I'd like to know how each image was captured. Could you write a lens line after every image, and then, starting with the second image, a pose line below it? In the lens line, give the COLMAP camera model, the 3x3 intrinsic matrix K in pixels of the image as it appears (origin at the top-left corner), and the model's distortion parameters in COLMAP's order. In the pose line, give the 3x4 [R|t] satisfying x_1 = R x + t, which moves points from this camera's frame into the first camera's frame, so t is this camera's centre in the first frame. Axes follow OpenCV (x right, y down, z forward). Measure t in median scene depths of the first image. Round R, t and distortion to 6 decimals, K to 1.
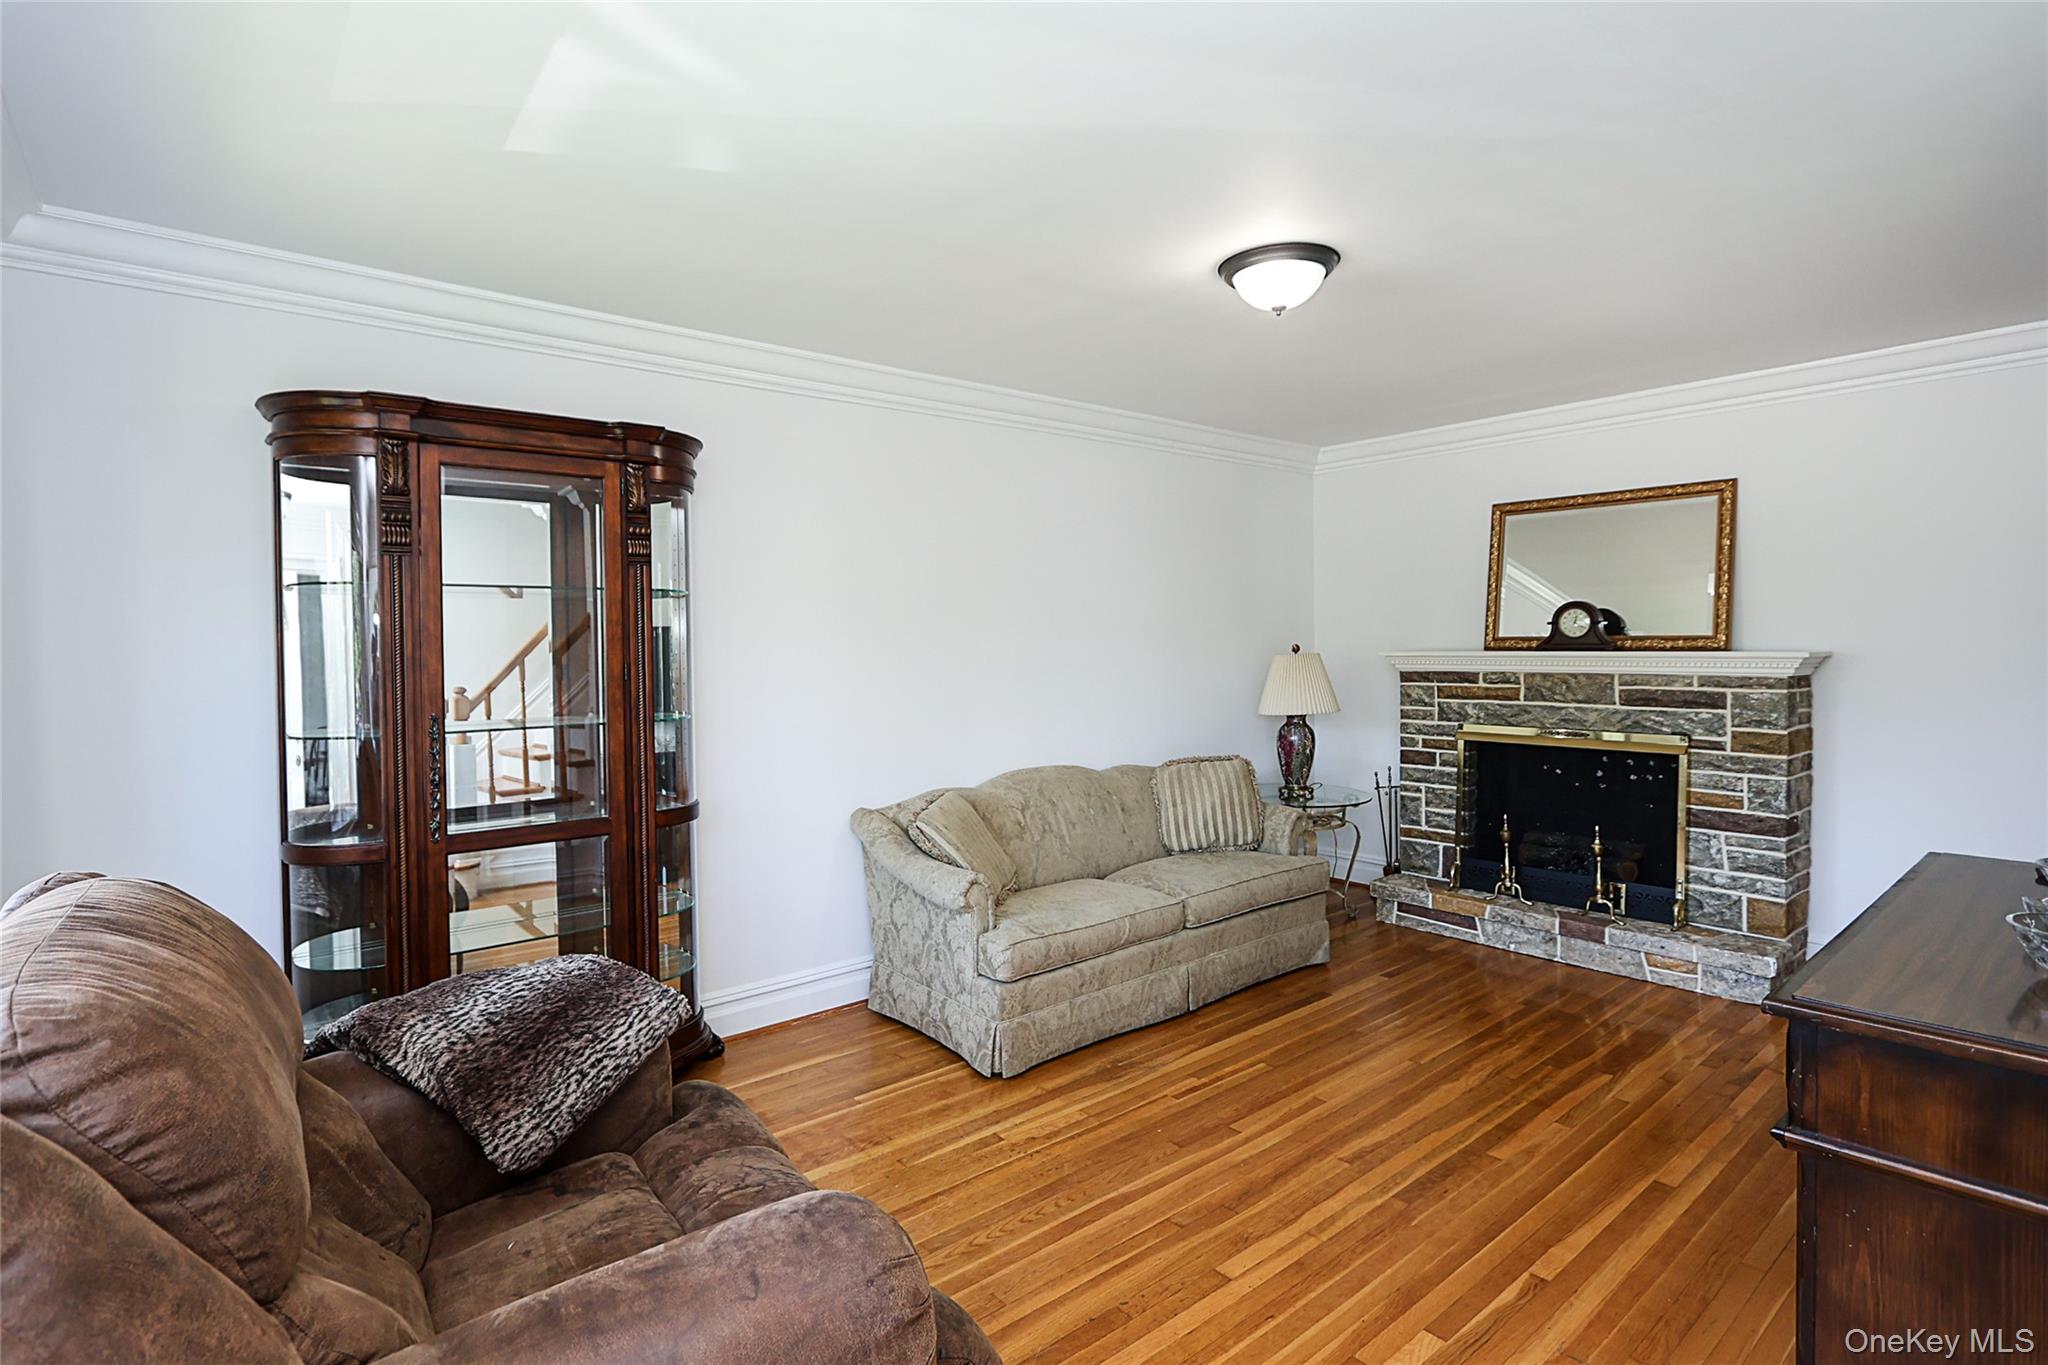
lens RADIAL K [[1005.0, 0, 1023.8], [0, 1005.0, 657.0], [0, 0, 1]] dist [-0.003761, -0.000456]
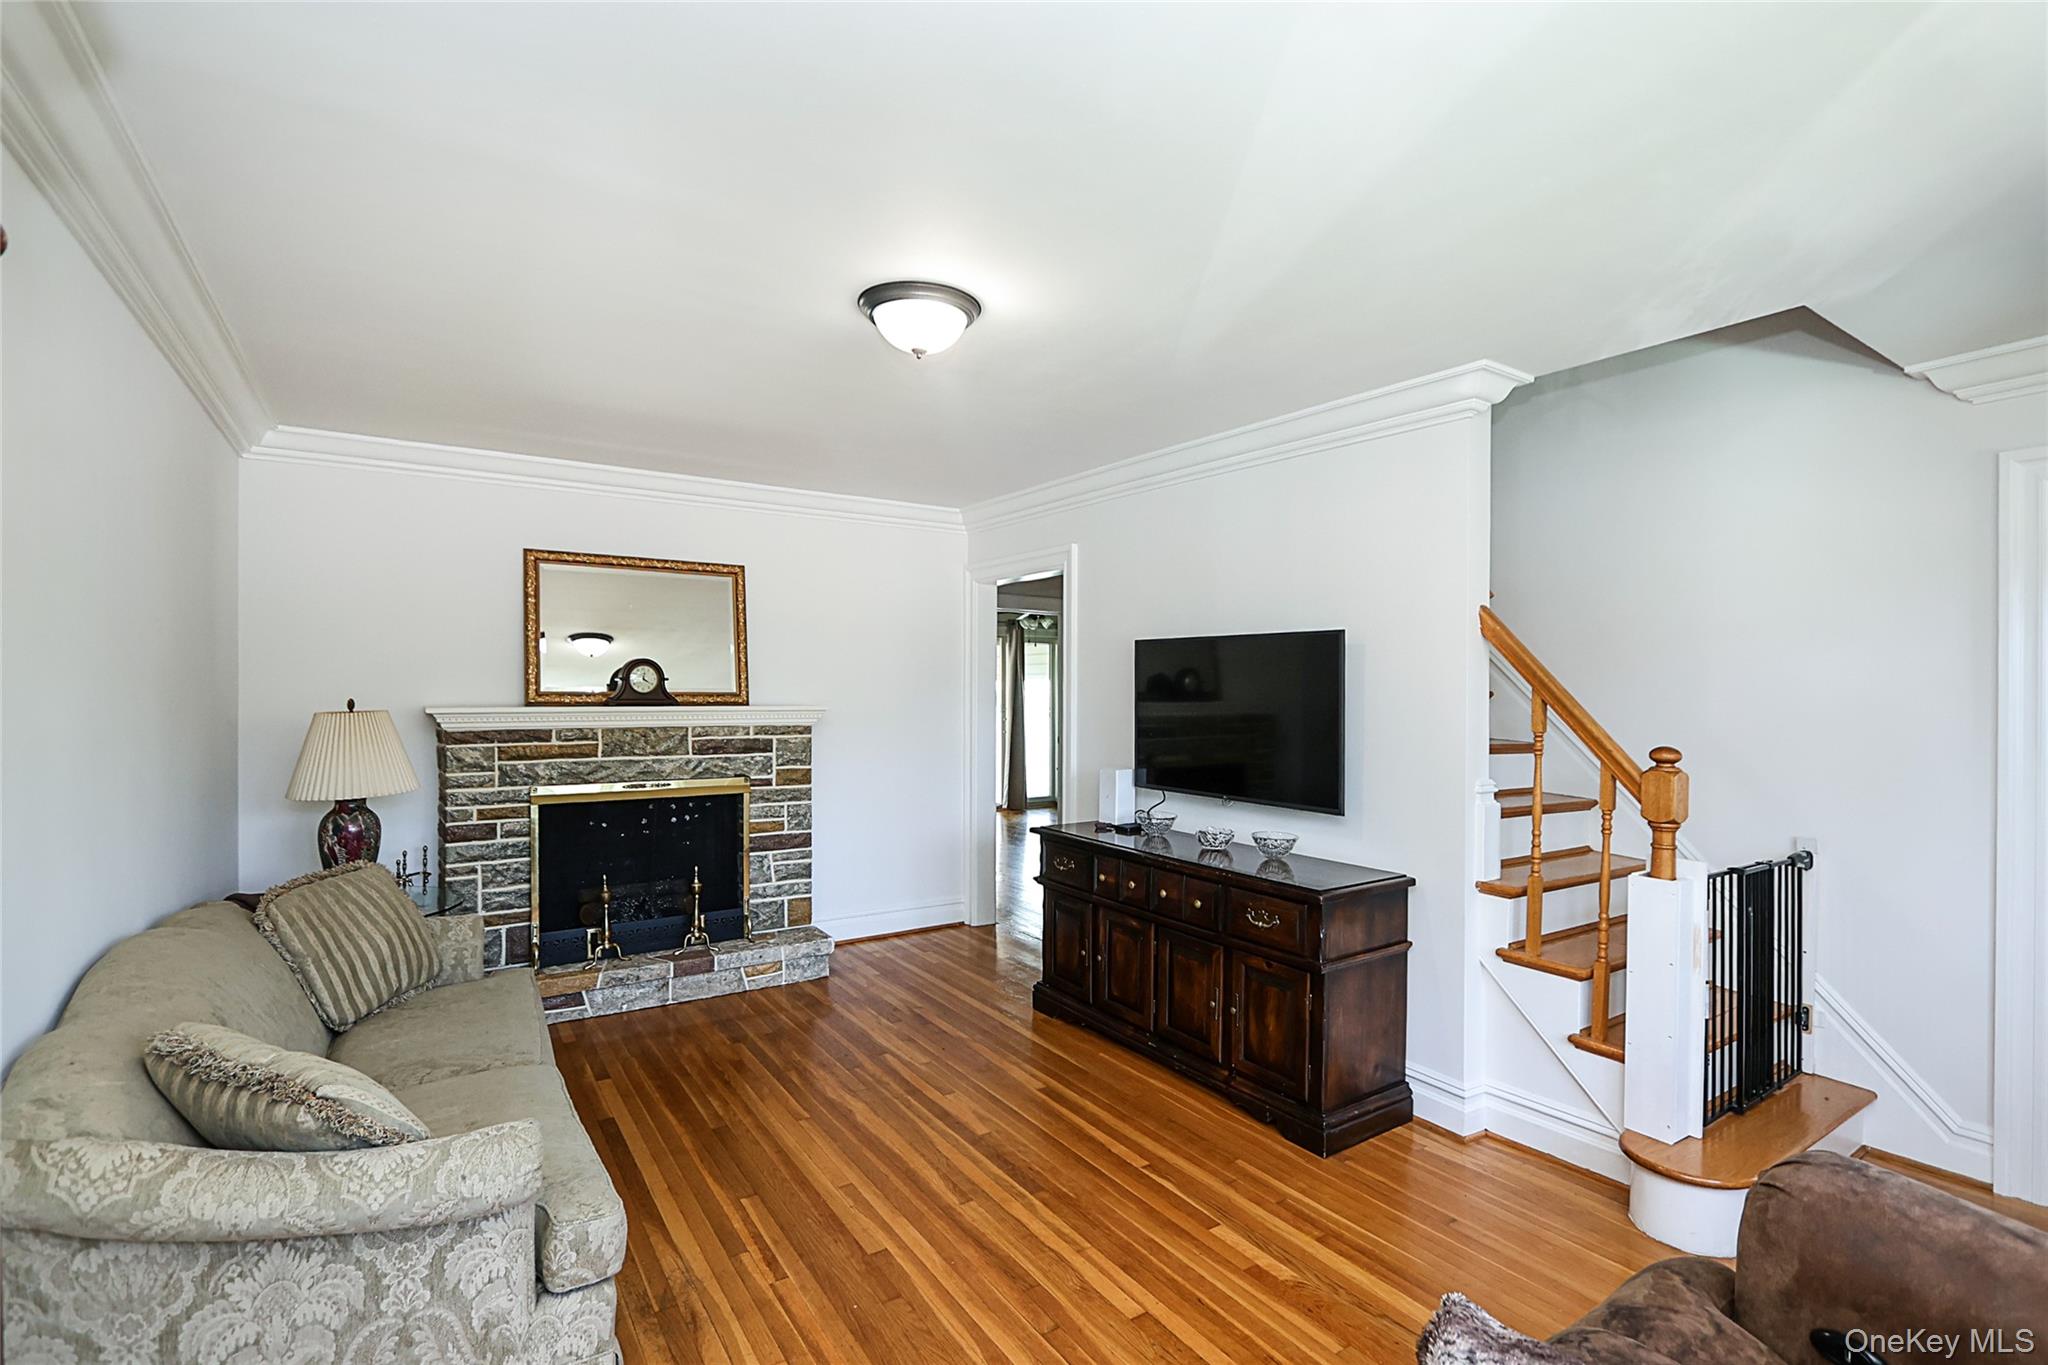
lens RADIAL K [[950.1, 0, 1024.0], [0, 950.1, 682.5], [0, 0, 1]] dist [-0.004124, 0.000034]
pose [[0.116316, 0.019766, 0.993016, -0.429284], [0.009469, 0.999734, -0.021009, -0.006535], [-0.993167, 0.011846, 0.116098, 0.542036]]
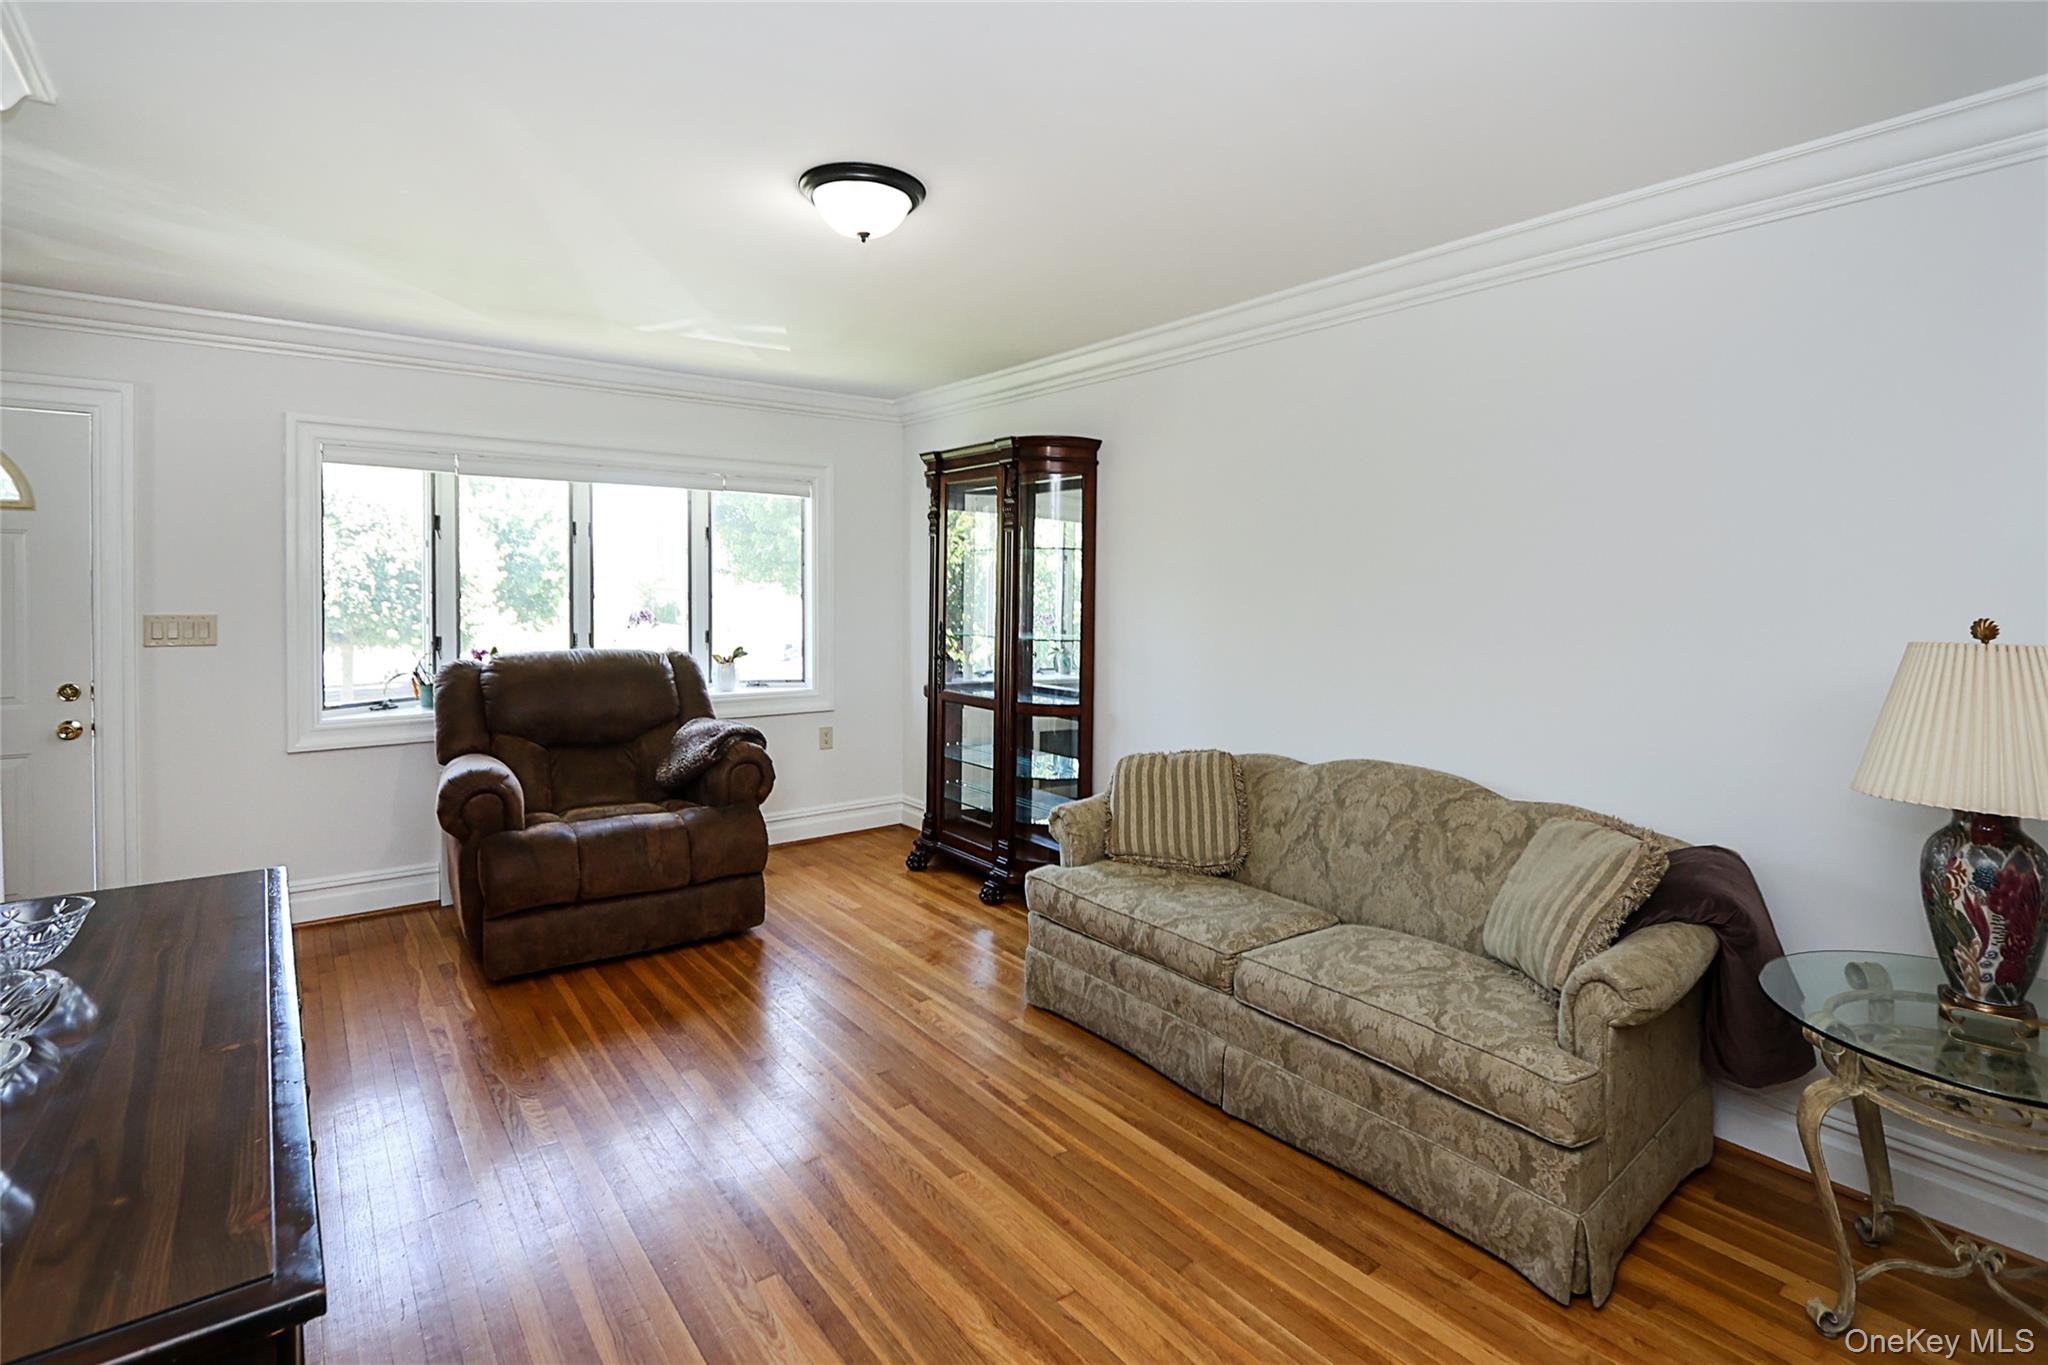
lens RADIAL K [[978.5, 0, 1023.4], [0, 978.5, 597.6], [0, 0, 1]] dist [-0.008303, -0.000425]
pose [[-0.045705, 0.019785, -0.998759, 0.781302], [-0.020027, 0.999585, 0.020718, -0.020228], [0.998754, 0.020949, -0.045290, 0.804414]]
